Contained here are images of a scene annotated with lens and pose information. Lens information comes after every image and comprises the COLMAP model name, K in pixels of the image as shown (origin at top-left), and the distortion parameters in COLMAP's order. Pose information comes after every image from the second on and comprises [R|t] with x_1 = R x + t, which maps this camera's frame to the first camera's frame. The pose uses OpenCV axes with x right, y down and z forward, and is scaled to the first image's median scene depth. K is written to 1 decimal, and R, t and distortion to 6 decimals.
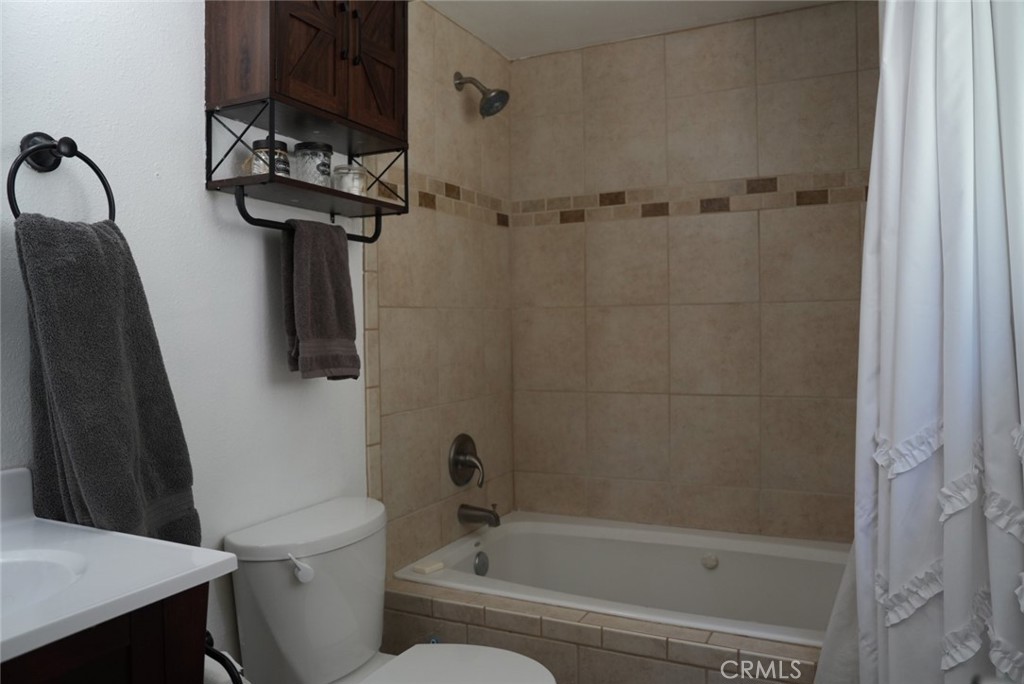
lens RADIAL K [[773.9, 0, 509.5], [0, 773.9, 340.5], [0, 0, 1]] dist [-0.034986, 0.024795]
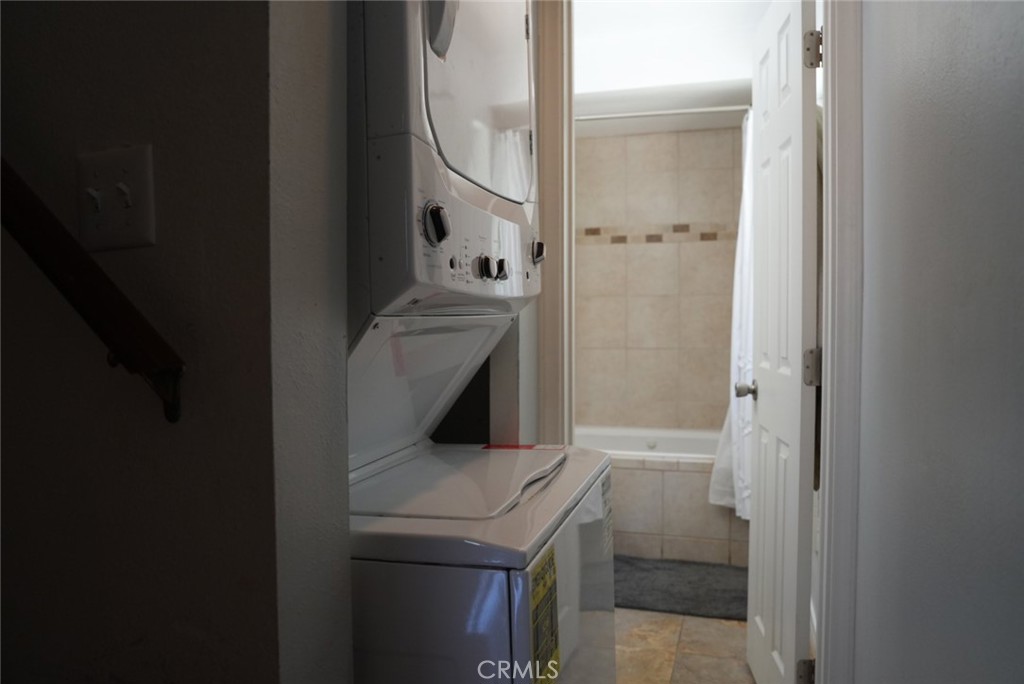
lens RADIAL K [[773.9, 0, 515.2], [0, 773.9, 346.8], [0, 0, 1]] dist [-0.034986, 0.024795]
pose [[0.988421, 0.000627, 0.151732, -0.305903], [-0.004058, 0.999743, 0.022302, 0.030005], [-0.151679, -0.022659, 0.988170, -0.671021]]
